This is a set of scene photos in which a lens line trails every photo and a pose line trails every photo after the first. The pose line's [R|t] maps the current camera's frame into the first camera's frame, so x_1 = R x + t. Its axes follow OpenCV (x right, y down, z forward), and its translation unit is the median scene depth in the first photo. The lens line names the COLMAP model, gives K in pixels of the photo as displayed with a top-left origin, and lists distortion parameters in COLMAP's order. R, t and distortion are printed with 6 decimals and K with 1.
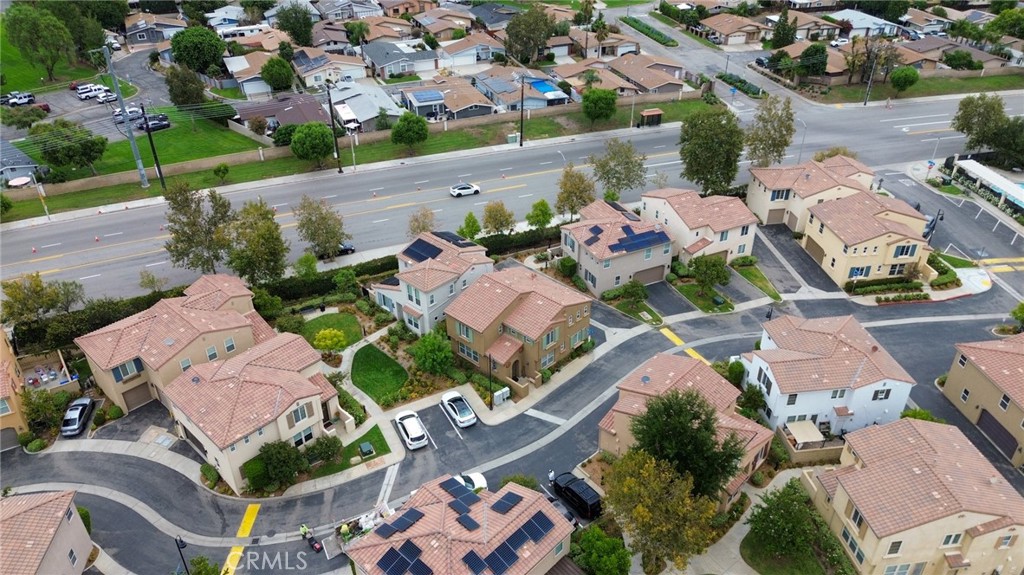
lens RADIAL K [[725.6, 0, 512.0], [0, 725.6, 287.5], [0, 0, 1]] dist [0.013387, -0.006542]
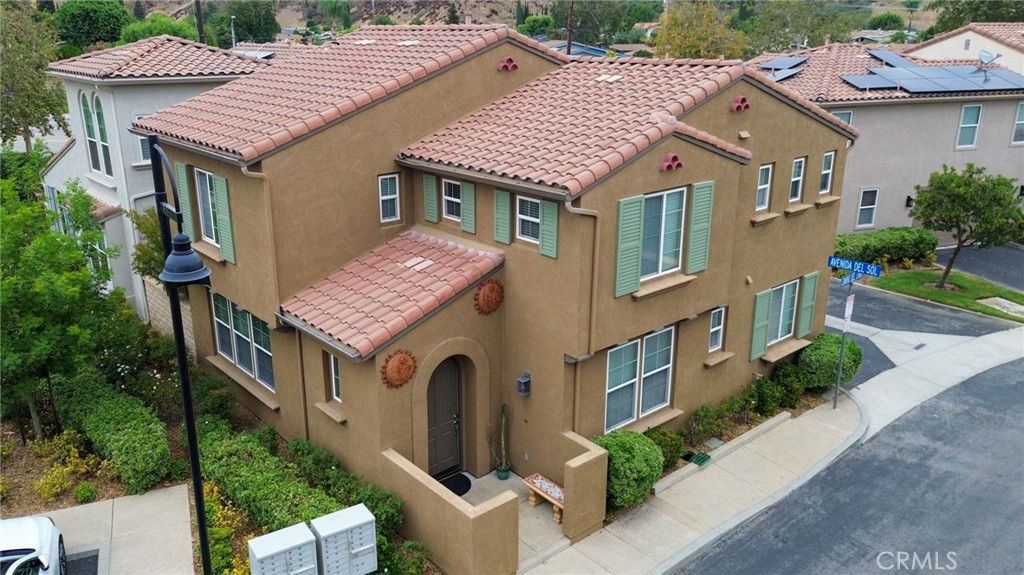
lens RADIAL K [[777.6, 0, 495.3], [0, 777.6, 276.7], [0, 0, 1]] dist [0.014760, 0.001239]
pose [[0.995457, 0.035663, -0.088279, 0.029680], [-0.058549, 0.960456, -0.272208, 0.129346], [0.075080, 0.276140, 0.958180, 0.811582]]
